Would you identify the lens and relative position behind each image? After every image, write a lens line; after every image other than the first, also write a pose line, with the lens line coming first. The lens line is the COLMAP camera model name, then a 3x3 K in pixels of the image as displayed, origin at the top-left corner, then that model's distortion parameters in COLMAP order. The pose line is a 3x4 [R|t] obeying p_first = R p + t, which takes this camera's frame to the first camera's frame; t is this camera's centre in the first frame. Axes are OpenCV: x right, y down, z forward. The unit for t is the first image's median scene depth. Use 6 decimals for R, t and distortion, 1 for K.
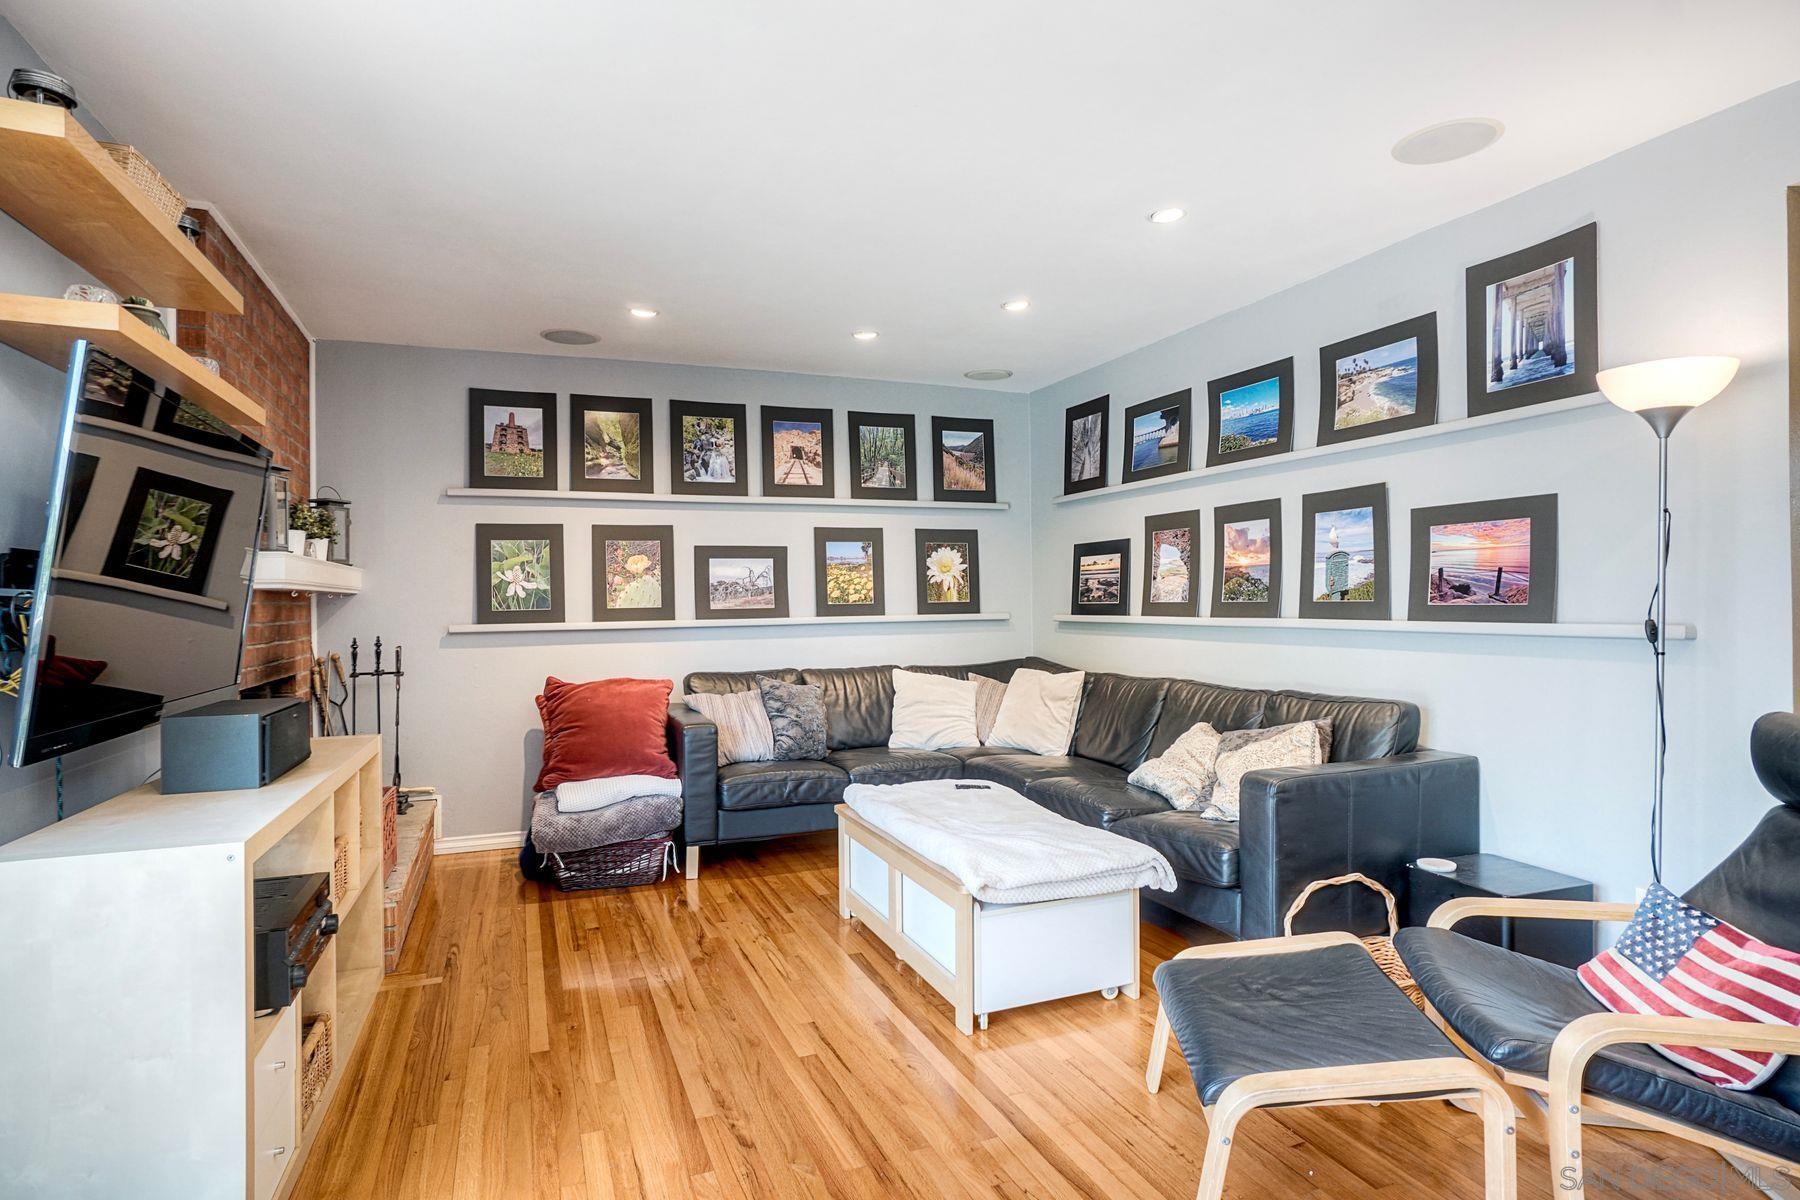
lens RADIAL K [[925.1, 0, 896.8], [0, 925.1, 596.5], [0, 0, 1]] dist [-0.049556, 0.025827]
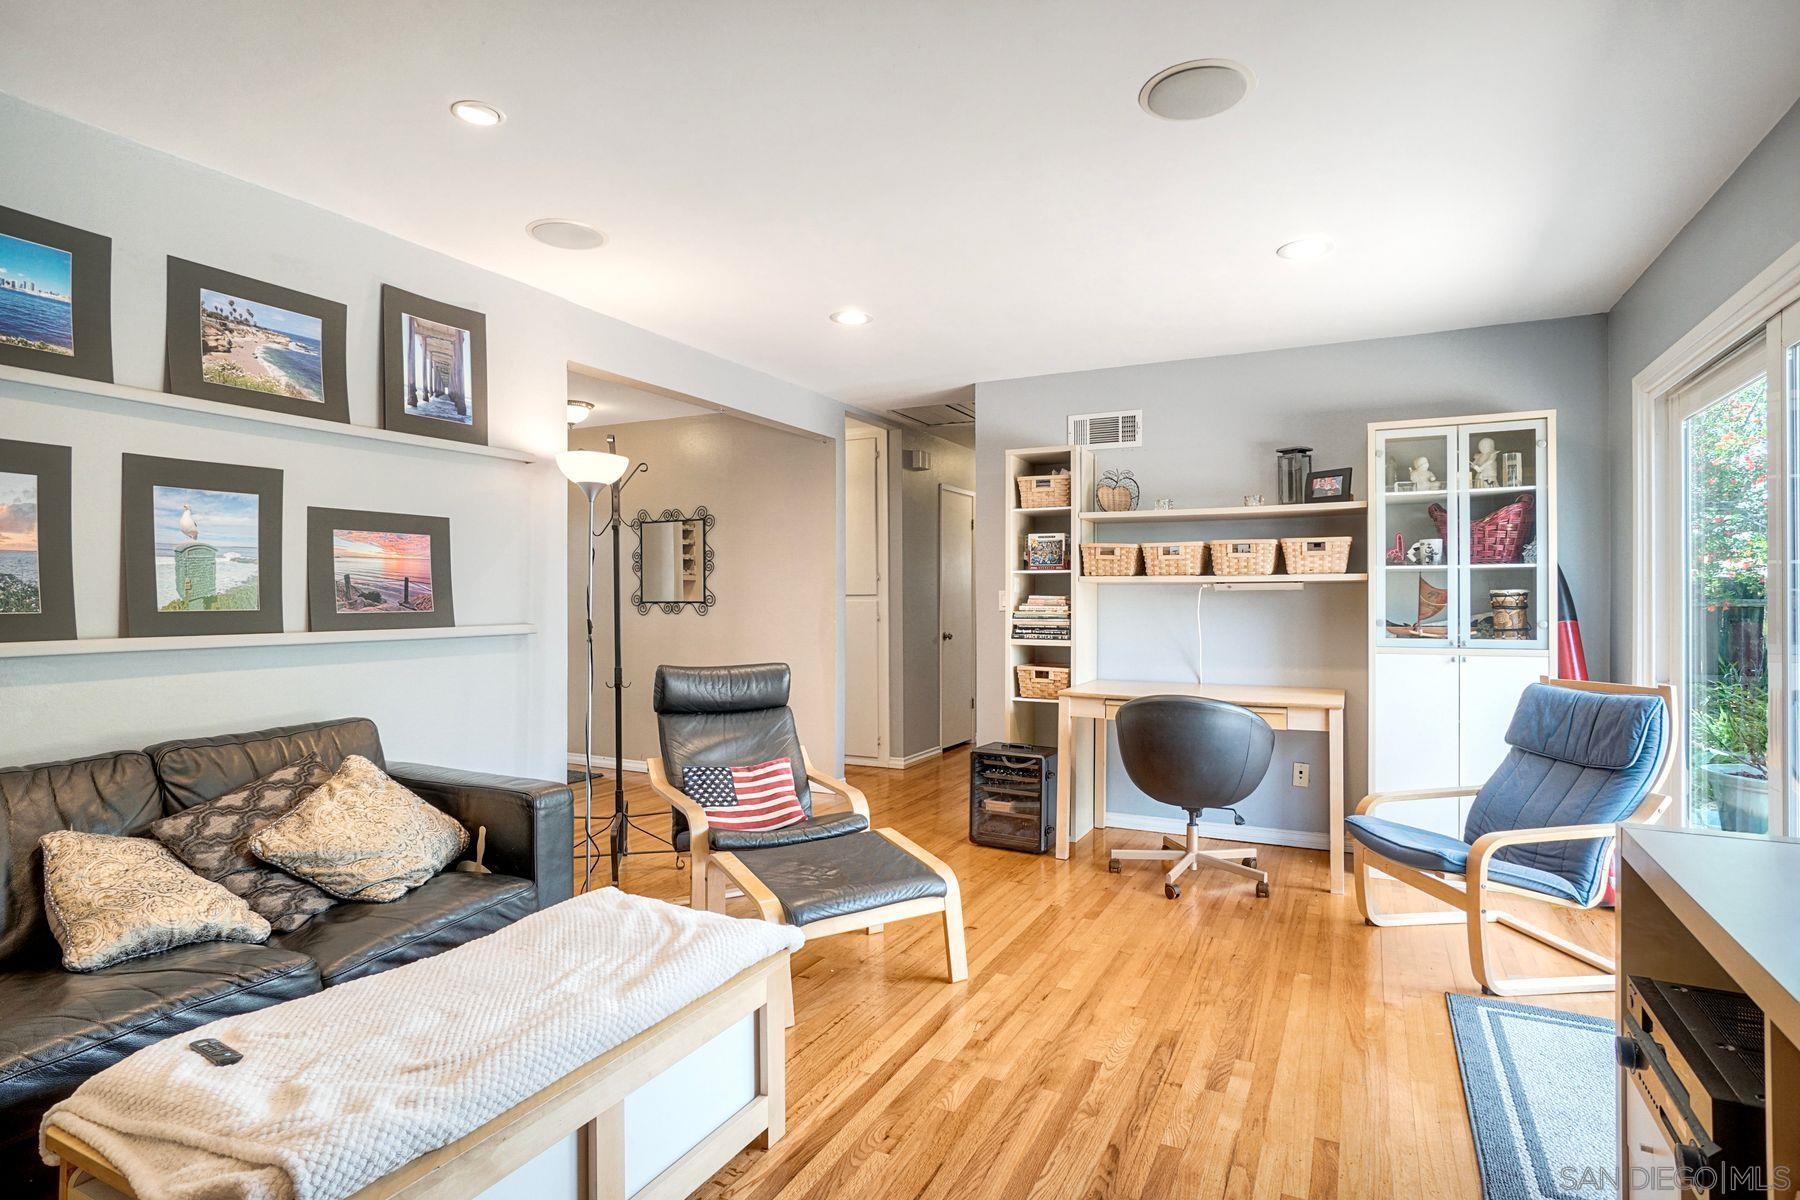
lens RADIAL K [[932.8, 0, 885.3], [0, 932.8, 587.3], [0, 0, 1]] dist [-0.048777, 0.029709]
pose [[-0.647583, 0.021255, 0.761698, -0.315614], [0.008650, 0.999752, -0.020544, 0.004223], [-0.761946, -0.006715, -0.647606, 0.750309]]
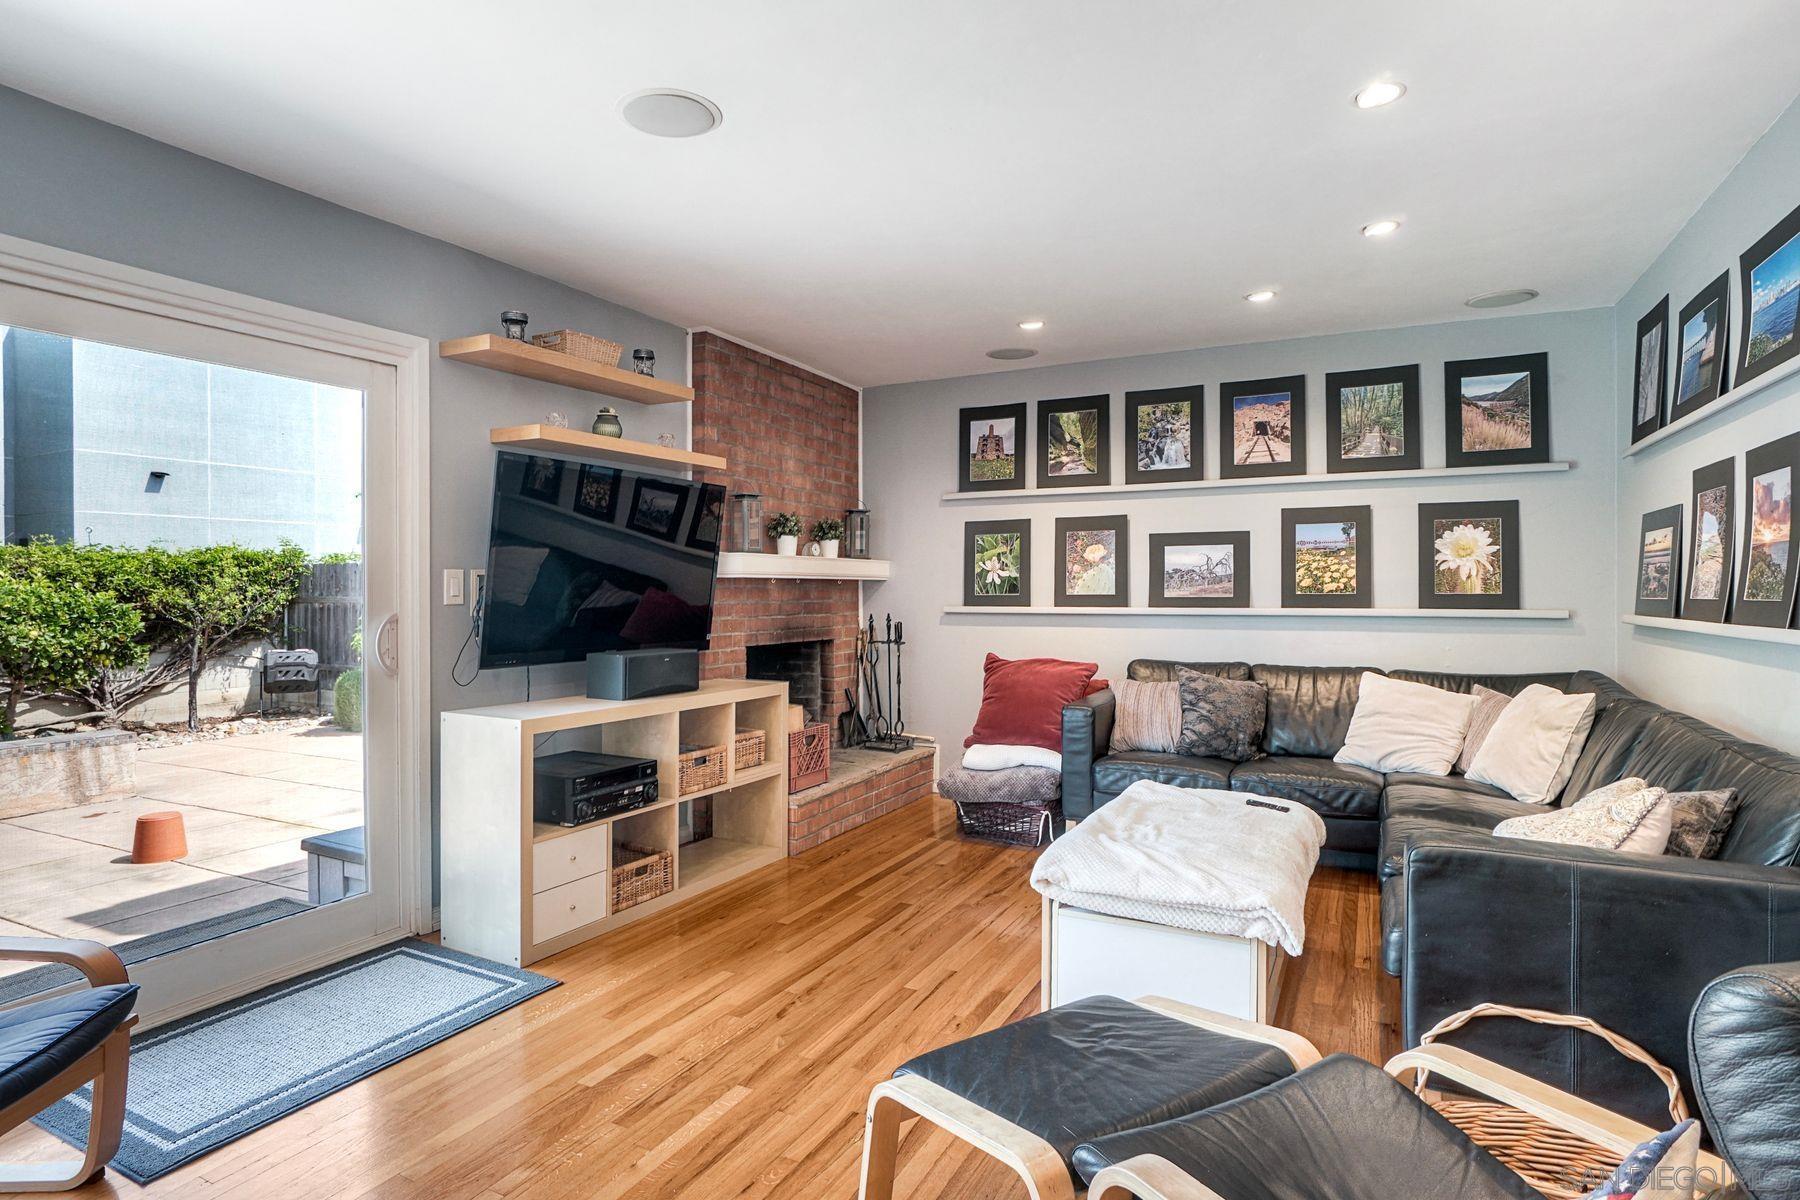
lens RADIAL K [[936.3, 0, 853.6], [0, 936.3, 592.7], [0, 0, 1]] dist [-0.026590, 0.000270]
pose [[0.646556, 0.014776, -0.762723, 0.364608], [-0.005449, 0.999876, 0.014751, -0.004239], [0.762847, -0.005381, 0.646557, 0.097880]]
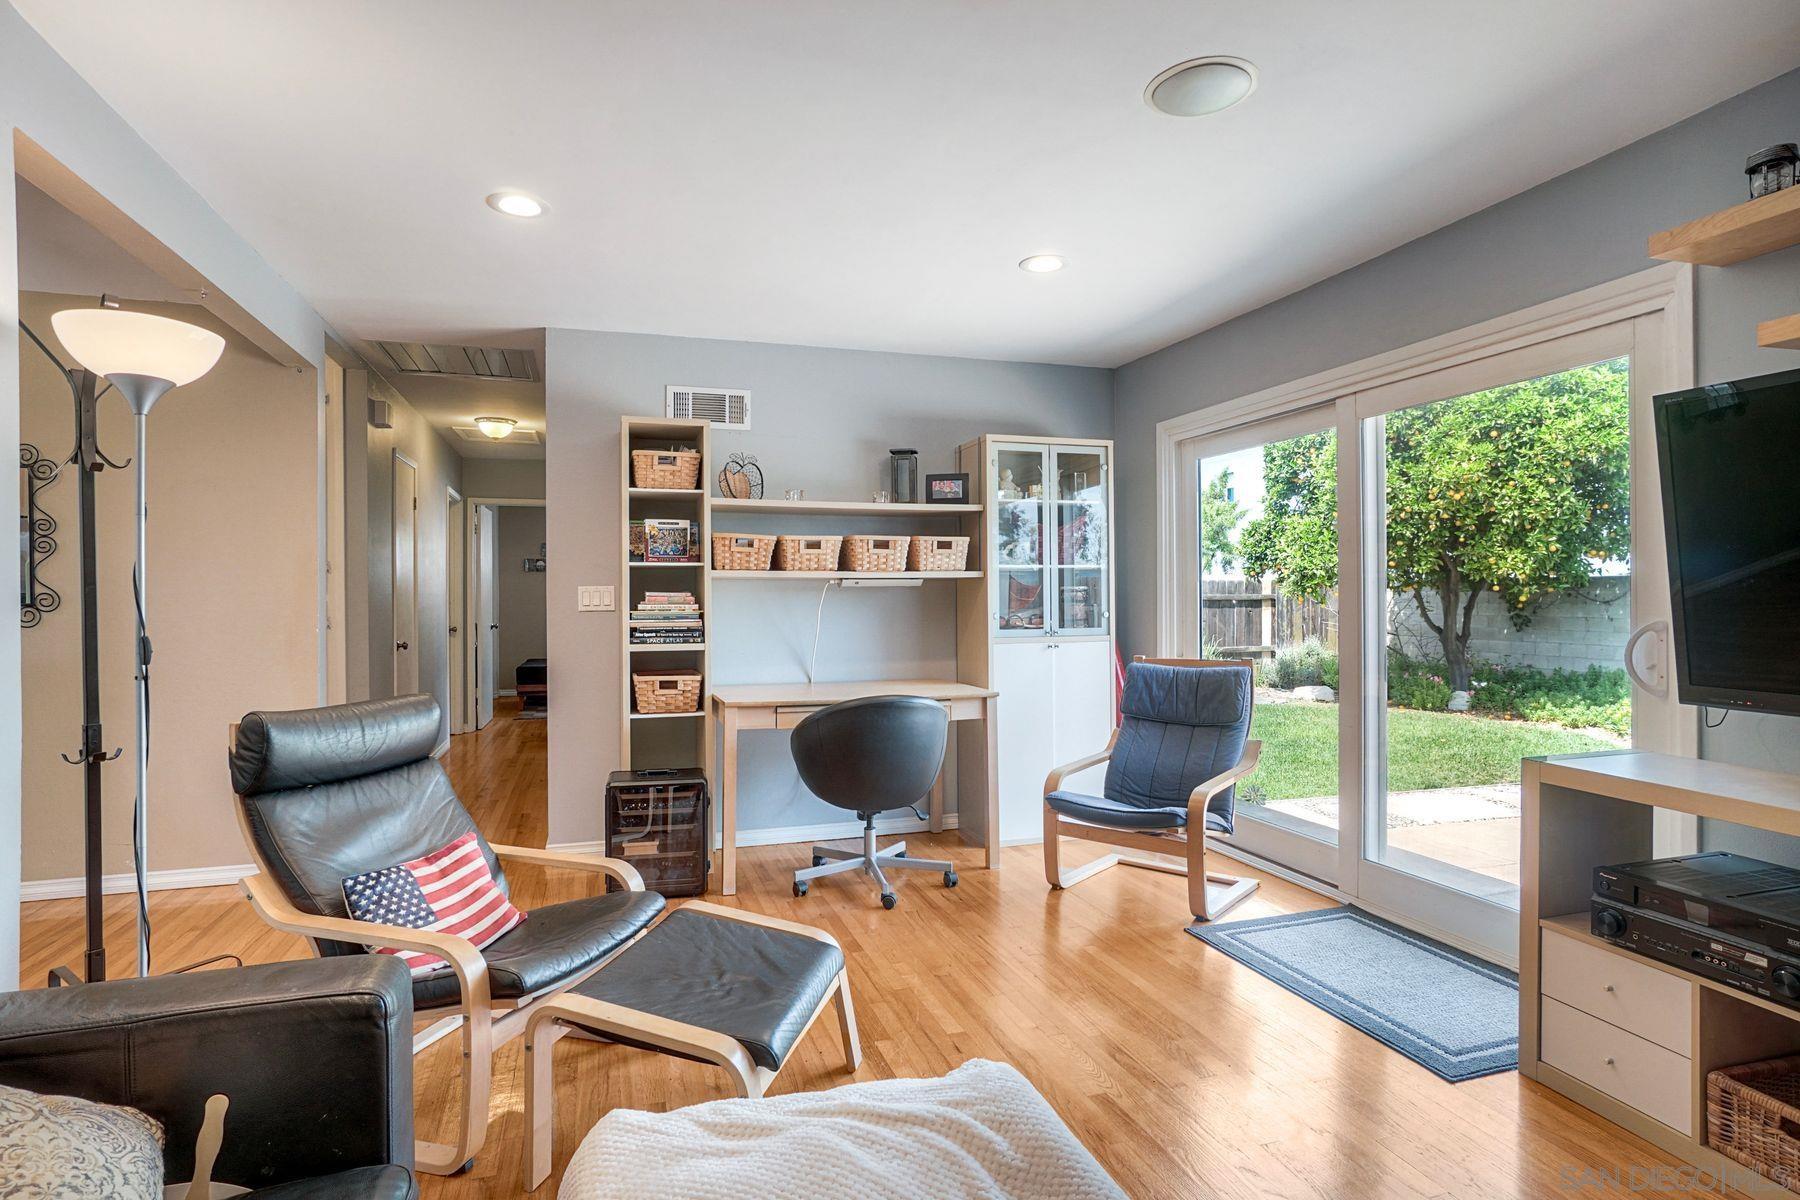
lens RADIAL K [[940.3, 0, 892.9], [0, 940.3, 592.2], [0, 0, 1]] dist [-0.033085, 0.019522]
pose [[-0.996442, 0.016945, 0.082563, 0.045898], [0.016768, 0.999855, -0.002837, 0.000091], [-0.082599, -0.001442, -0.996582, 0.810705]]
